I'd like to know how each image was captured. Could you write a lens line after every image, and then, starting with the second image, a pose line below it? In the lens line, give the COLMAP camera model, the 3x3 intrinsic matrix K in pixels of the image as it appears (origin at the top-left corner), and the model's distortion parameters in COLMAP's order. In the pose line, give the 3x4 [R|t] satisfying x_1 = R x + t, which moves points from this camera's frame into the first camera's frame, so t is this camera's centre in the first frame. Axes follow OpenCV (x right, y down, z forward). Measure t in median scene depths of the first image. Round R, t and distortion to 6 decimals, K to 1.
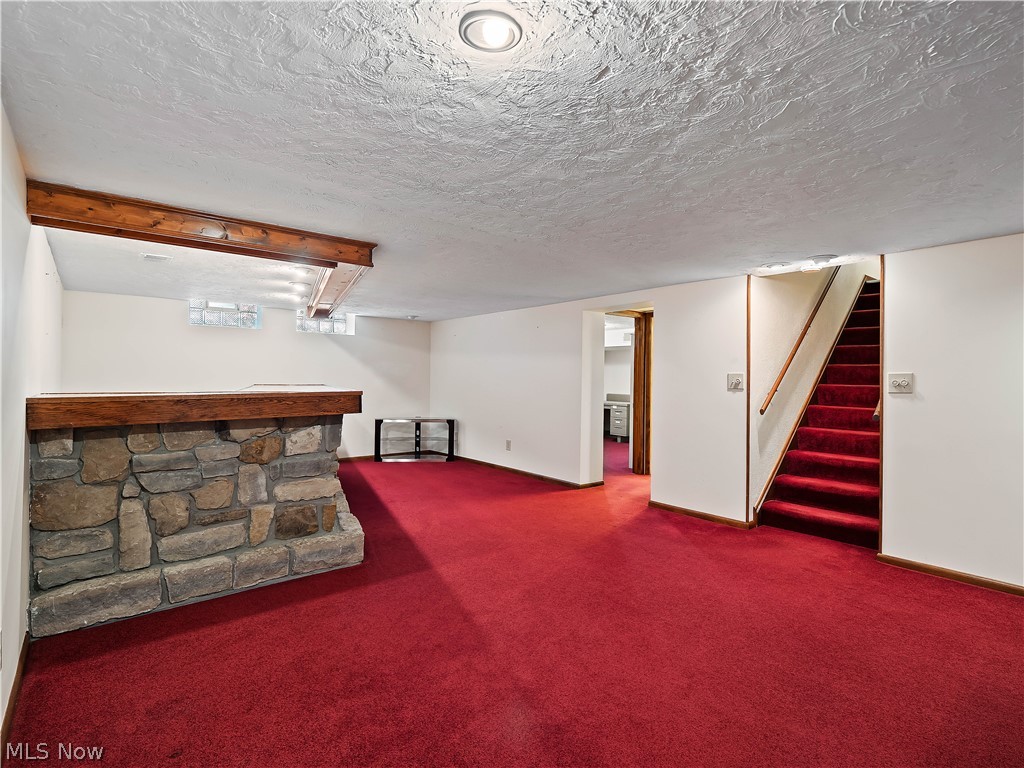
lens RADIAL K [[498.7, 0, 487.9], [0, 498.7, 378.1], [0, 0, 1]] dist [0.001733, -0.006880]
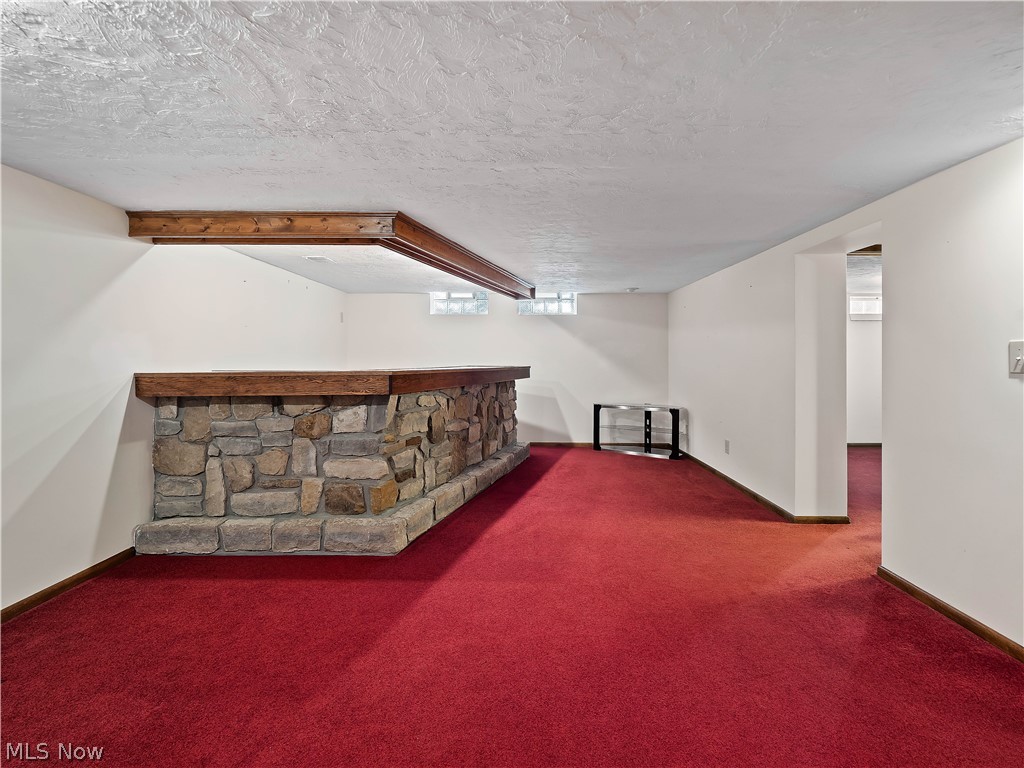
lens RADIAL K [[498.7, 0, 513.7], [0, 498.7, 356.2], [0, 0, 1]] dist [0.001733, -0.006880]
pose [[0.785268, -0.011774, -0.619044, 0.557638], [0.004673, 0.999903, -0.013091, 0.013159], [0.619139, 0.007387, 0.785247, 0.446715]]
